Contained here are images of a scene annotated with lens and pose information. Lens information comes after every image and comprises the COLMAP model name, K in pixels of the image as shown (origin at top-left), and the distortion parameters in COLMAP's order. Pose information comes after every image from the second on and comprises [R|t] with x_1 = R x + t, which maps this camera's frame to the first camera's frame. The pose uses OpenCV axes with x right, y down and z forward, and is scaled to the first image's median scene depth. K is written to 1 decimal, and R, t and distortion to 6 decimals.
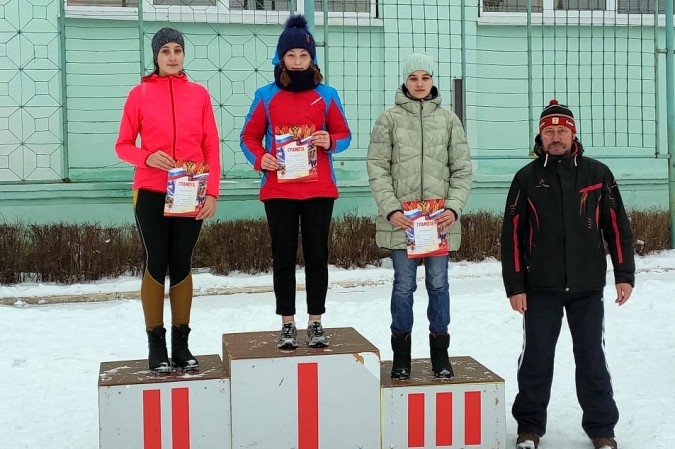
lens RADIAL K [[1060.6, 0, 323.4], [0, 1060.6, 184.9], [0, 0, 1]] dist [0.045734, 0.097259]
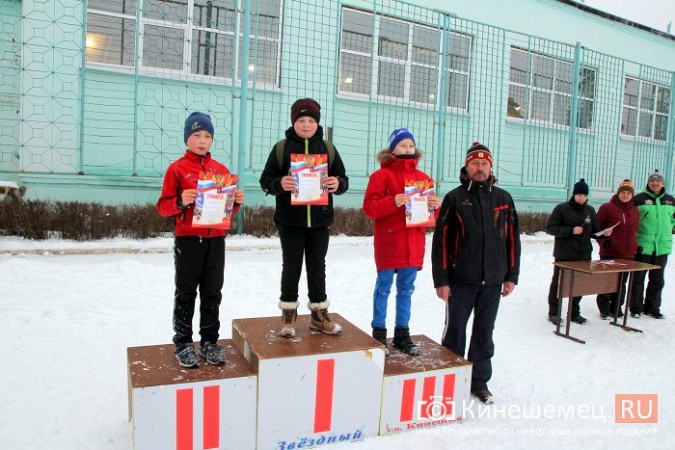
lens RADIAL K [[523.6, 0, 342.6], [0, 523.6, 220.6], [0, 0, 1]] dist [-0.136847, 0.099974]
pose [[0.966752, 0.045571, 0.251621, -0.065875], [-0.063036, 0.996097, 0.061787, -0.005991], [-0.247823, -0.075594, 0.965852, 0.221980]]
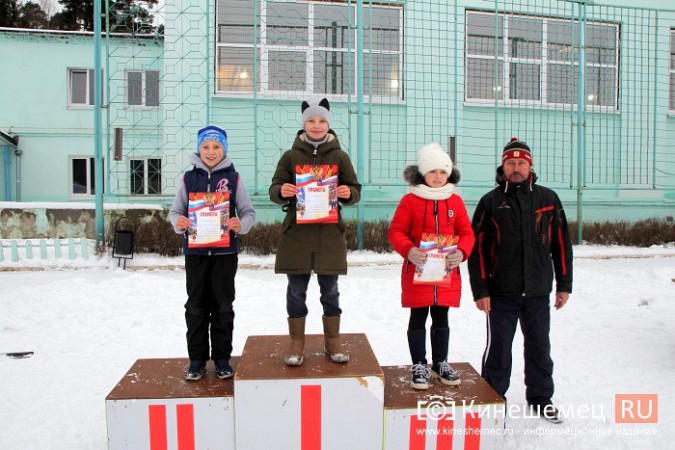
lens RADIAL K [[523.6, 0, 342.6], [0, 523.6, 220.6], [0, 0, 1]] dist [-0.136847, 0.099974]
pose [[0.997496, 0.026277, -0.065666, 0.019869], [-0.023380, 0.998736, 0.044497, -0.004899], [0.066752, -0.042850, 0.996849, 0.241235]]
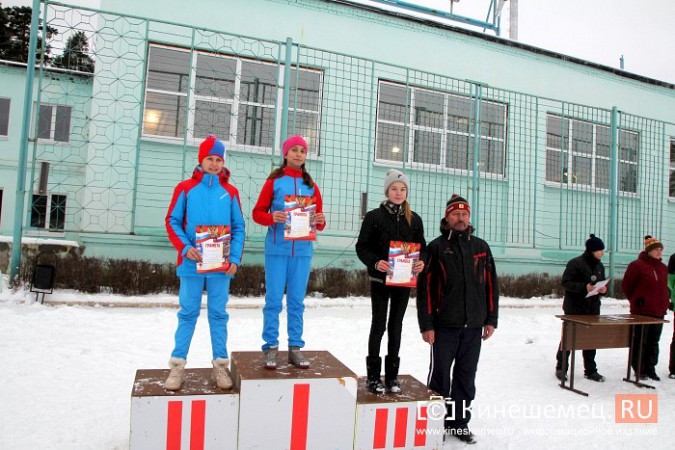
lens RADIAL K [[523.9, 0, 337.5], [0, 523.9, 225.0], [0, 0, 1]] dist [-0.137562, 0.101412]
pose [[0.988851, 0.074506, 0.128926, -0.030765], [-0.067989, 0.996211, -0.054235, 0.004571], [-0.132479, 0.044865, 0.990170, 0.174719]]
